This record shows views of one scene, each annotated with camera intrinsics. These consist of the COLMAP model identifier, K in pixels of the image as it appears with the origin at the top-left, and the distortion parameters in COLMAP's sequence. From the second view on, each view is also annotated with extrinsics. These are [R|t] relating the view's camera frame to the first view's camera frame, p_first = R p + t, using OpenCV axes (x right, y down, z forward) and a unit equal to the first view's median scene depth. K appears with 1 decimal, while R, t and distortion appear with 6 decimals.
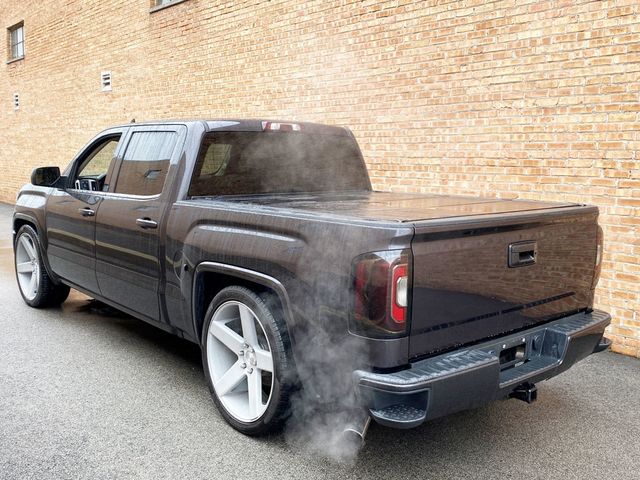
lens RADIAL K [[635.4, 0, 320.0], [0, 635.4, 240.0], [0, 0, 1]] dist [0.079618, -0.240656]
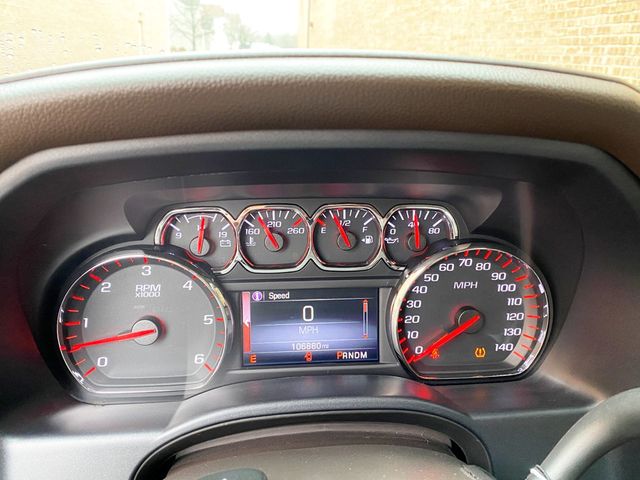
lens RADIAL K [[555.9, 0, 320.0], [0, 555.9, 240.0], [0, 0, 1]] dist [0.000122, 0.019998]
pose [[0.822960, 0.196391, -0.533074, -0.114570], [-0.094106, 0.972509, 0.213003, -0.040824], [0.560251, -0.125127, 0.818818, 0.383669]]
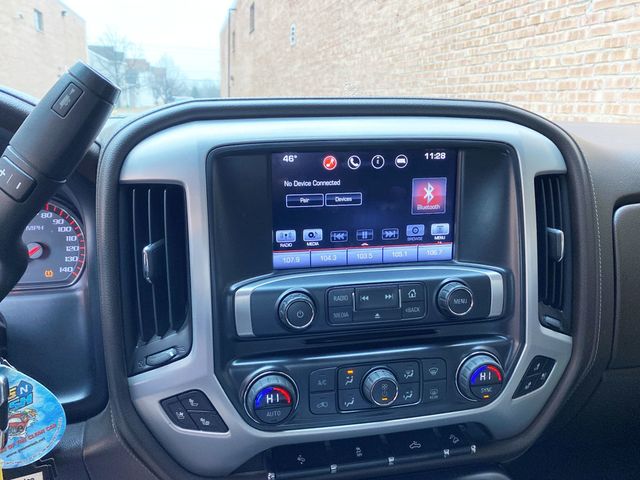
lens RADIAL K [[550.3, 0, 317.8], [0, 550.3, 245.3], [0, 0, 1]] dist [0.025814, 0.014765]
pose [[0.887333, 0.119690, -0.445324, -0.088559], [-0.068629, 0.989249, 0.129134, -0.039155], [0.455993, -0.084022, 0.886008, 0.383061]]
